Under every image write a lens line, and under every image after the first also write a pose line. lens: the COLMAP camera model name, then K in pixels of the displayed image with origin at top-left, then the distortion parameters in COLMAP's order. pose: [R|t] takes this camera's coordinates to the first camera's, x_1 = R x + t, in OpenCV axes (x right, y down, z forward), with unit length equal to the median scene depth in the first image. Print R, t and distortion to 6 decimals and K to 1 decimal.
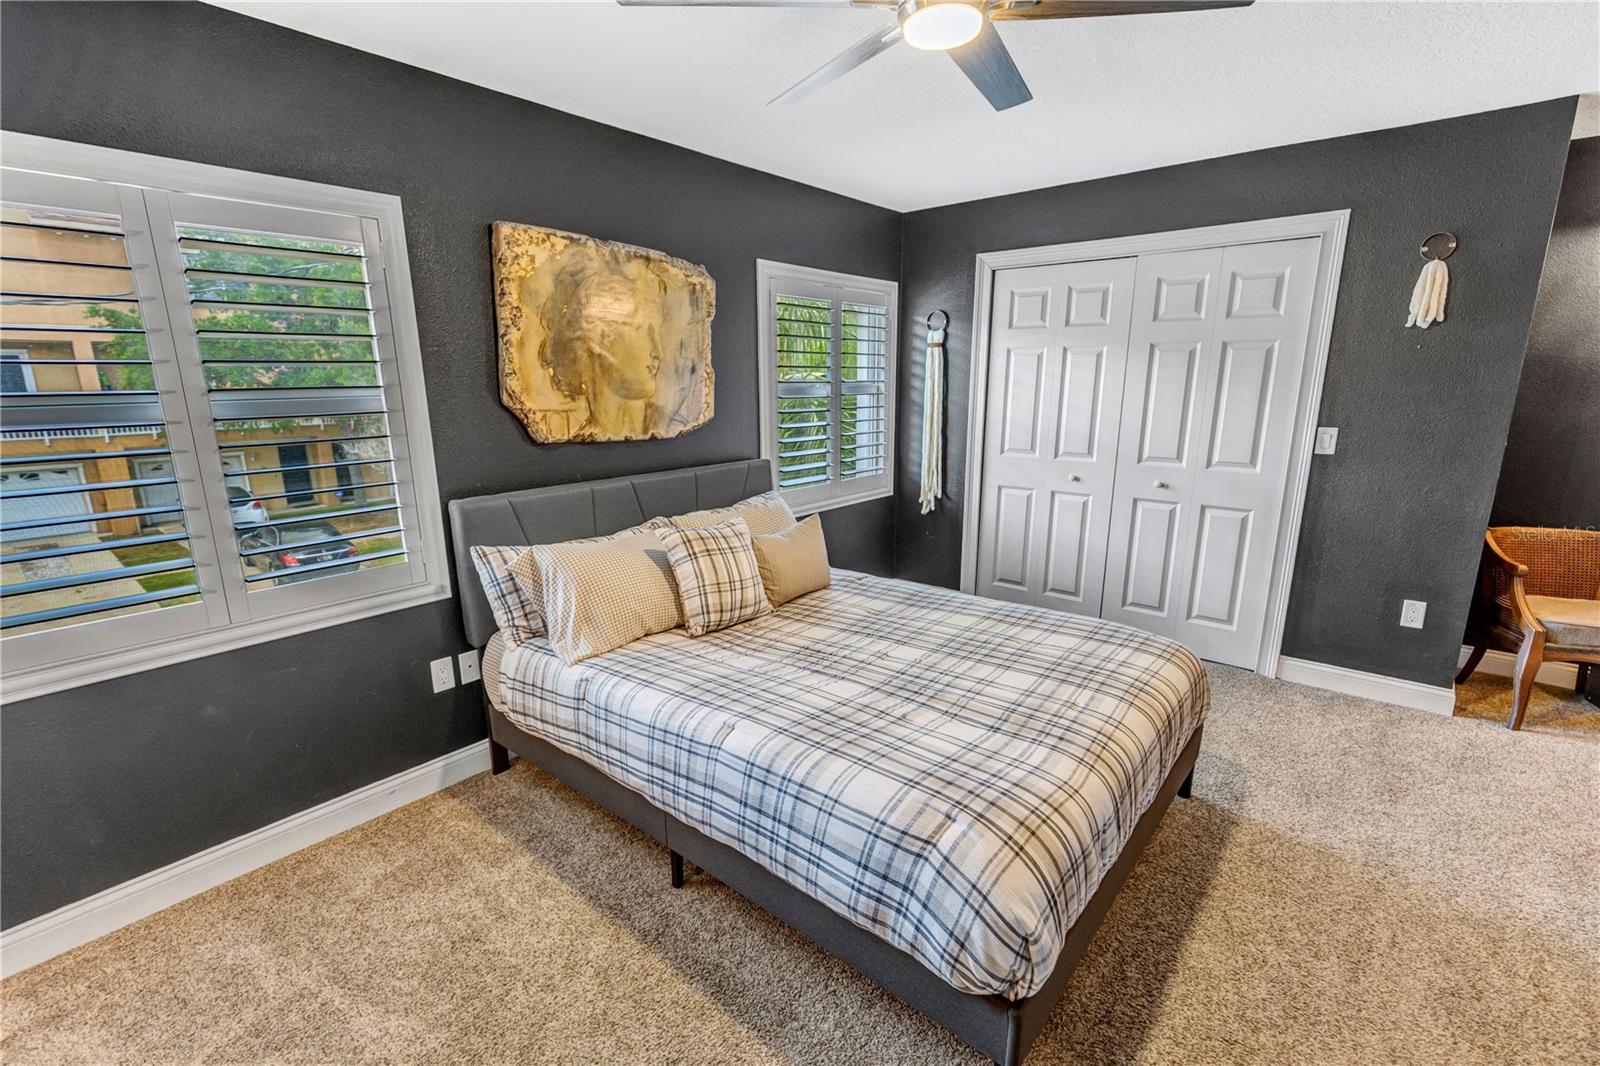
lens RADIAL K [[720.0, 0, 791.0], [0, 720.0, 546.0], [0, 0, 1]] dist [0.011218, -0.000744]
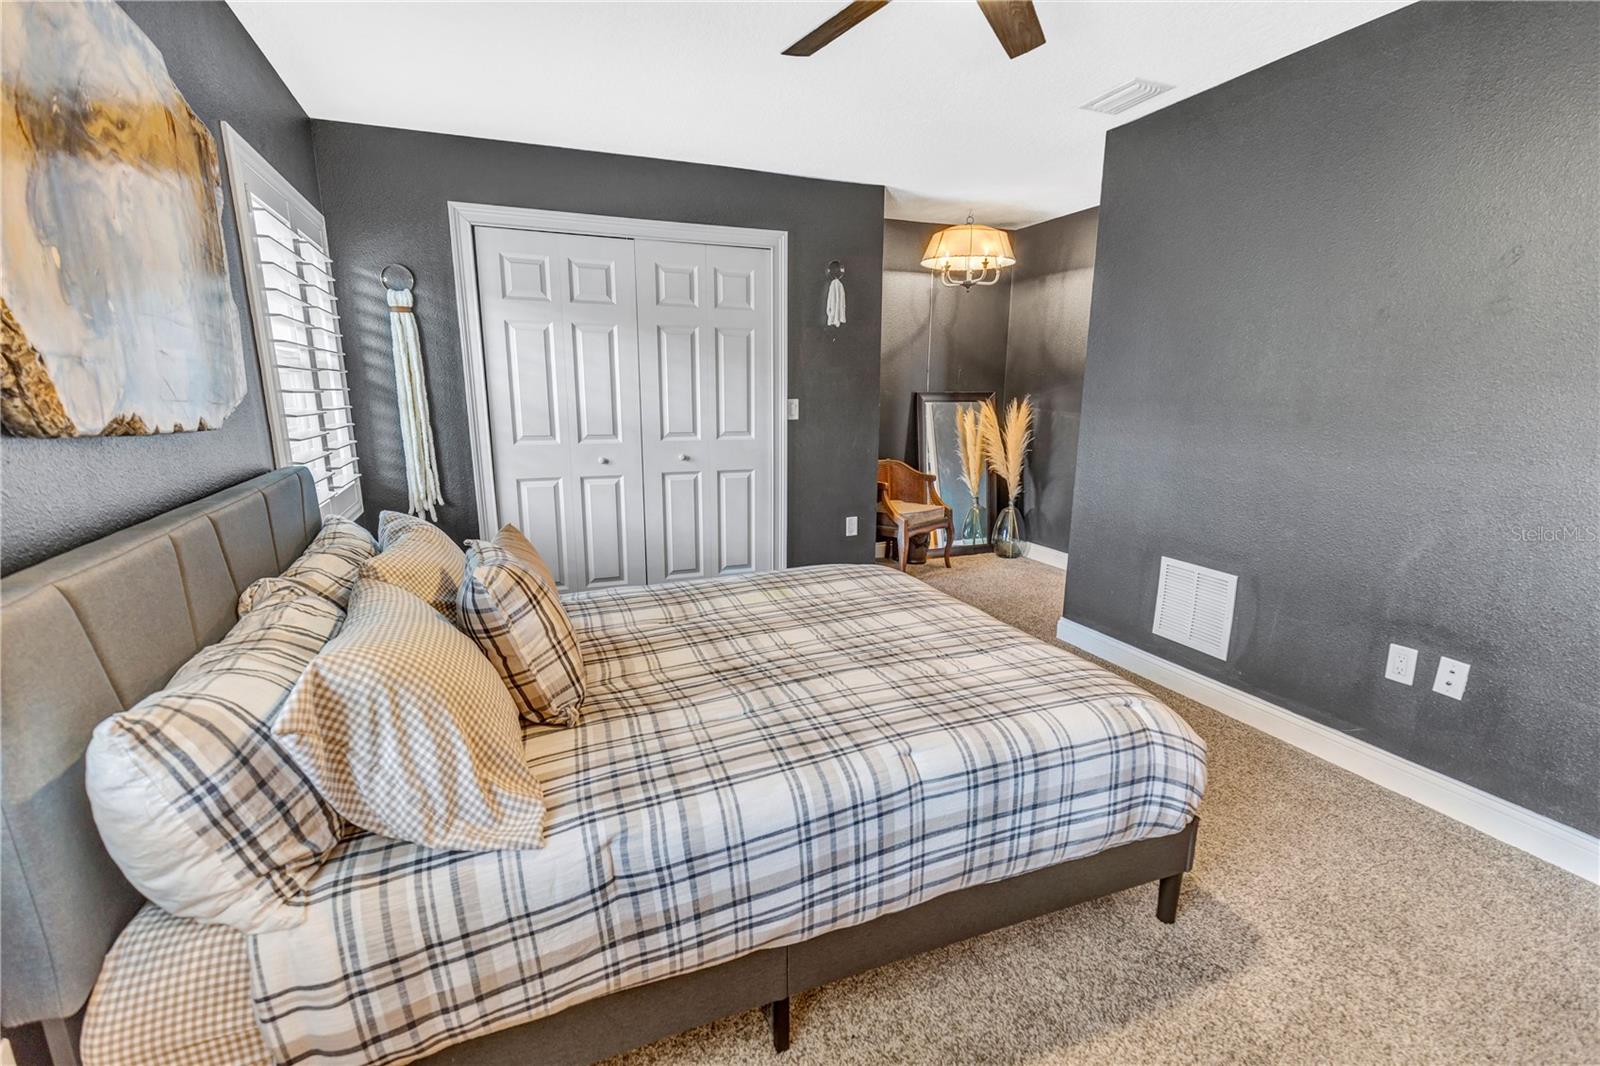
lens RADIAL K [[720.0, 0, 791.0], [0, 720.0, 546.0], [0, 0, 1]] dist [0.011218, -0.000744]
pose [[0.463256, -0.187011, 0.866268, -0.541900], [0.198870, 0.974489, 0.104024, -0.050555], [-0.863623, 0.124085, 0.488629, 0.493526]]
